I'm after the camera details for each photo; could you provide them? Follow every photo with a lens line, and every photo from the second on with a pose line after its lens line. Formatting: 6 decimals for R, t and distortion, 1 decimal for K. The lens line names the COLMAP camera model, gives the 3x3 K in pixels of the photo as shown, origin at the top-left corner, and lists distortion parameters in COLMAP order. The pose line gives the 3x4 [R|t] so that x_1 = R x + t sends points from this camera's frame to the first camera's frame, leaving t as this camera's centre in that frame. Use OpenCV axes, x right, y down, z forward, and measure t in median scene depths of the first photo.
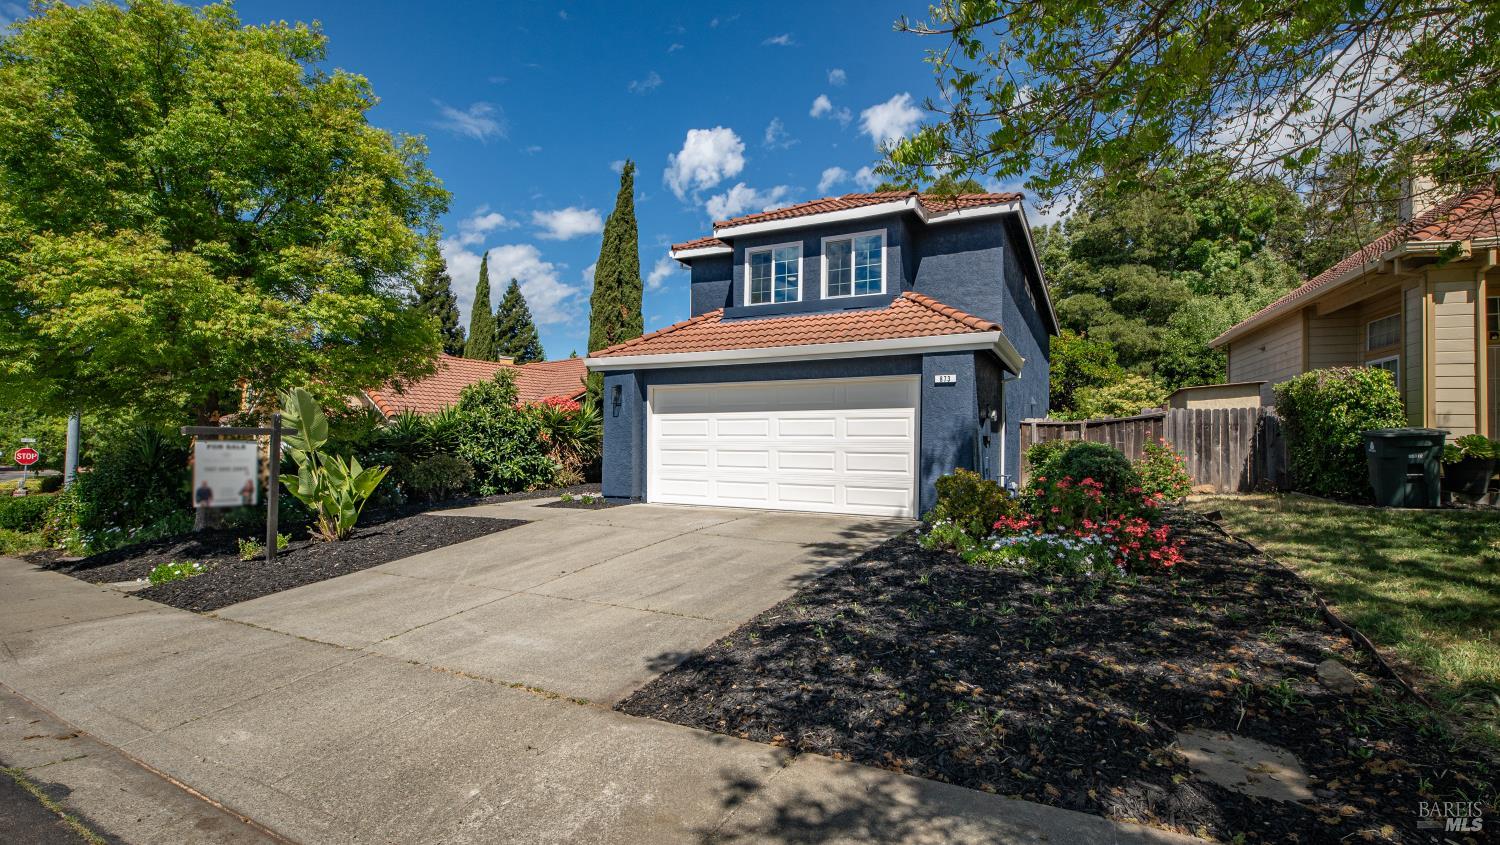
lens RADIAL K [[675.6, 0, 757.1], [0, 675.6, 428.7], [0, 0, 1]] dist [0.002409, -0.004342]
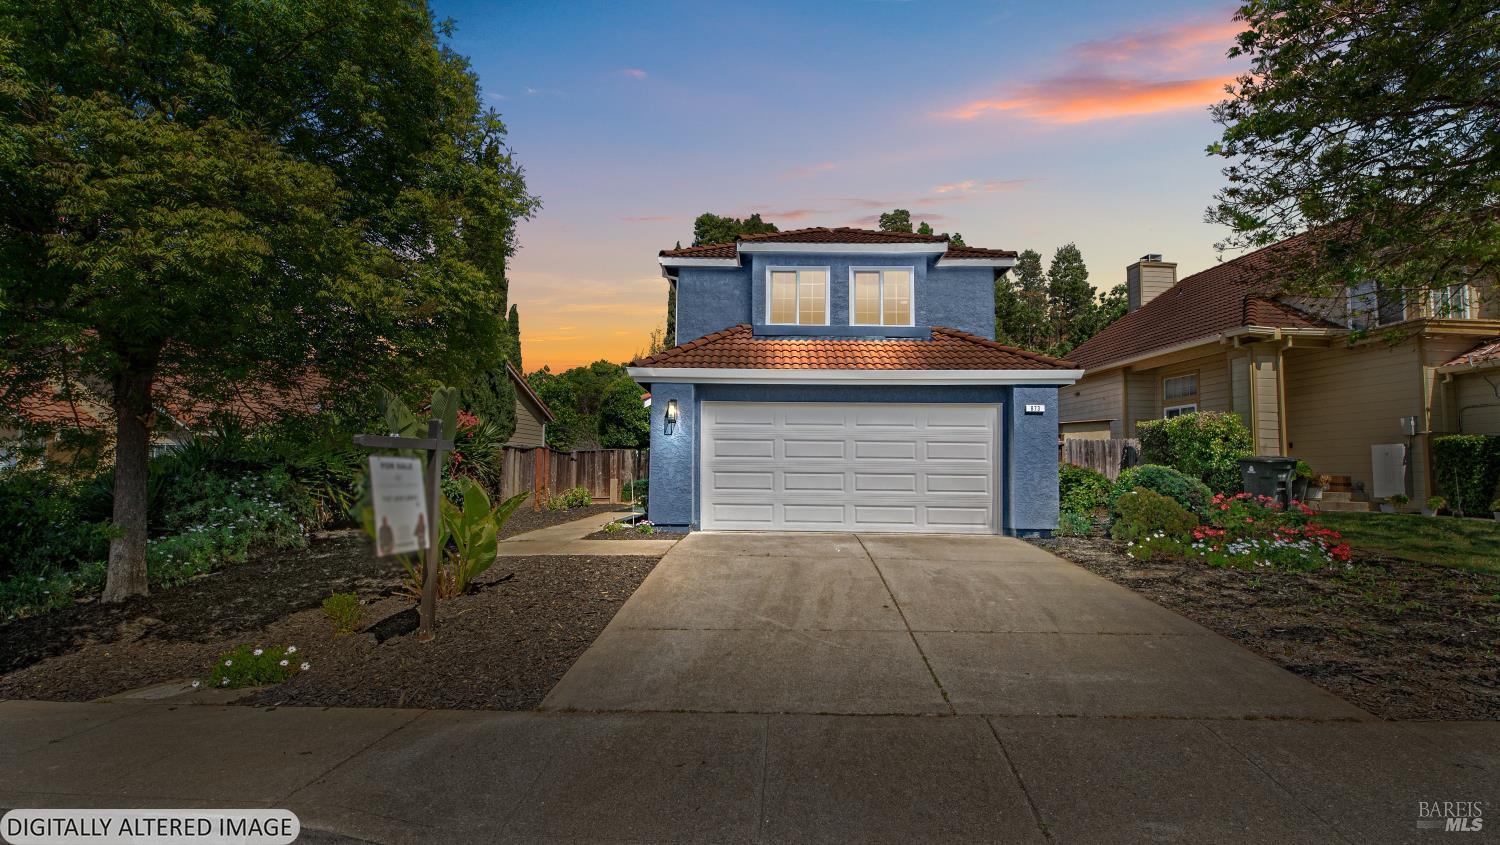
lens RADIAL K [[675.6, 0, 760.8], [0, 675.6, 422.4], [0, 0, 1]] dist [0.002409, -0.004342]
pose [[0.900697, 0.031255, 0.433323, -0.562999], [-0.010894, 0.998720, -0.049390, 0.009294], [-0.434312, 0.039765, 0.899885, 0.165336]]
